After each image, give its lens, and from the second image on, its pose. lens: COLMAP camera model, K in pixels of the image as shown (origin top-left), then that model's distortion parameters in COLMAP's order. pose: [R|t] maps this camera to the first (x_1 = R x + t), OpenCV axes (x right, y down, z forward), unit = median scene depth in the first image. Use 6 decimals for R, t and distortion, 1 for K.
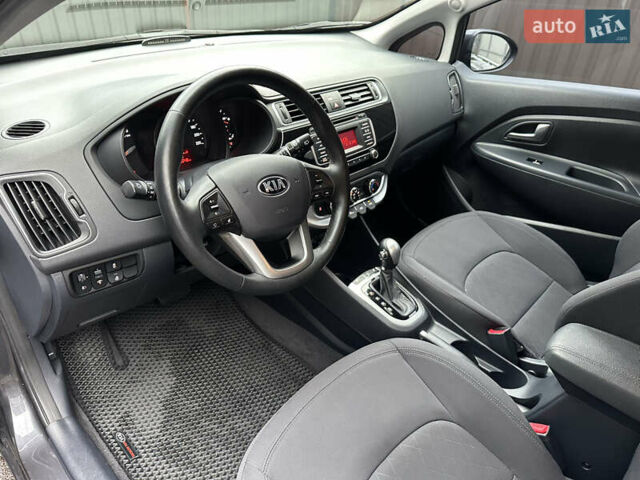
lens RADIAL K [[444.5, 0, 322.1], [0, 444.5, 236.1], [0, 0, 1]] dist [0.068496, -0.076391]
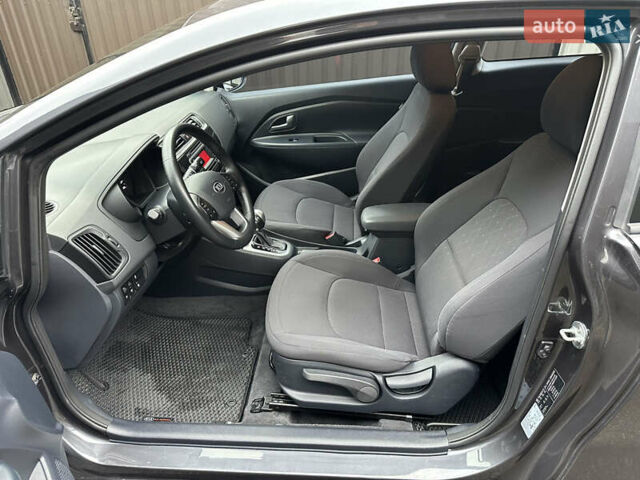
lens RADIAL K [[449.5, 0, 320.0], [0, 449.5, 240.0], [0, 0, 1]] dist [0.089071, -0.085298]
pose [[0.756216, -0.390029, 0.525371, -0.542923], [0.397056, 0.911729, 0.105337, 0.028704], [-0.520081, 0.128944, 0.844328, -0.427877]]
